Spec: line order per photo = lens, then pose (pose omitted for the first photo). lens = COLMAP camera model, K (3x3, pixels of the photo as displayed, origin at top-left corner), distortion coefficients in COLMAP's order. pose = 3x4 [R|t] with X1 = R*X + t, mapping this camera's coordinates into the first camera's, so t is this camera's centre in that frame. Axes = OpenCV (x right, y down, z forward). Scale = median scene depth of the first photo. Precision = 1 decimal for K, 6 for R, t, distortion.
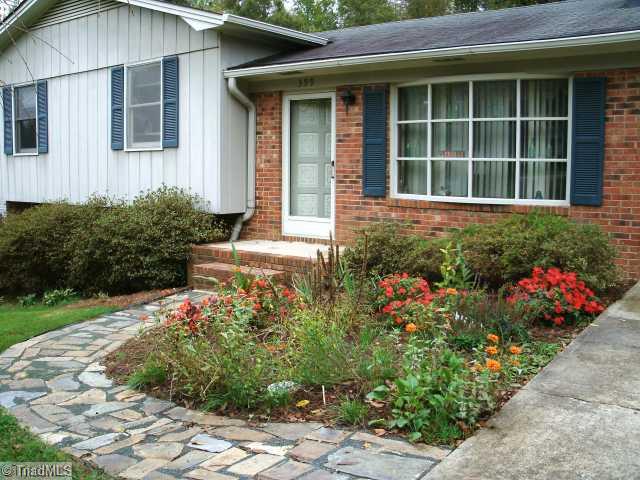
lens RADIAL K [[667.2, 0, 320.0], [0, 667.2, 240.0], [0, 0, 1]] dist [-0.219566, 0.019931]
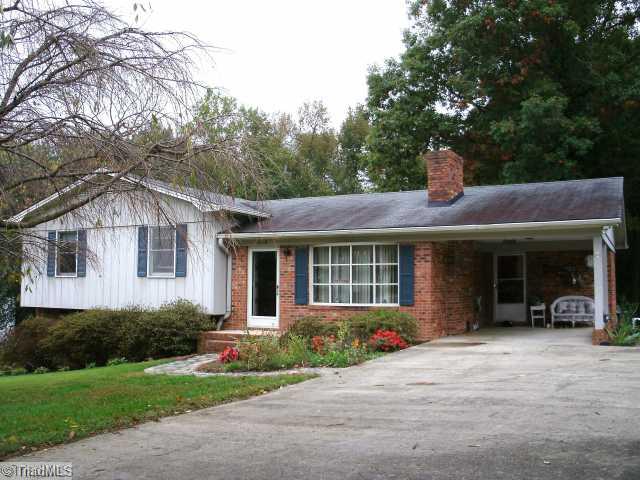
lens RADIAL K [[667.2, 0, 320.0], [0, 667.2, 240.0], [0, 0, 1]] dist [-0.219566, 0.019931]
pose [[0.985916, 0.011572, 0.166839, -0.184746], [0.018706, 0.983713, -0.178770, 0.095073], [-0.166190, 0.179373, 0.969642, -0.882290]]
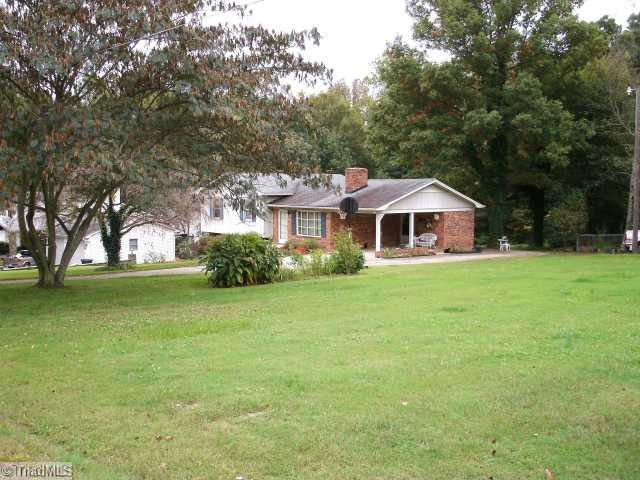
lens RADIAL K [[667.2, 0, 320.0], [0, 667.2, 240.0], [0, 0, 1]] dist [-0.219566, 0.019931]
pose [[0.974675, 0.014926, -0.223128, 1.291560], [-0.021067, 0.999461, -0.025169, 0.084572], [0.222632, 0.029232, 0.974464, -3.457926]]
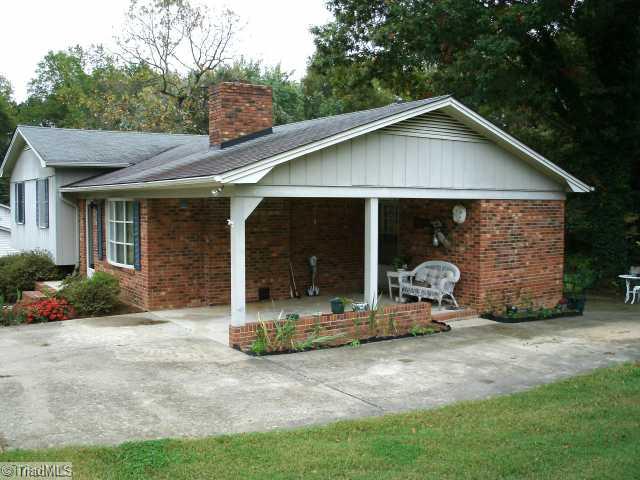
lens RADIAL K [[667.2, 0, 320.0], [0, 667.2, 240.0], [0, 0, 1]] dist [-0.219566, 0.019931]
pose [[0.947374, 0.017406, -0.319654, 1.247250], [-0.033951, 0.998352, -0.046257, -0.056882], [0.318322, 0.054675, 0.946404, -0.528222]]
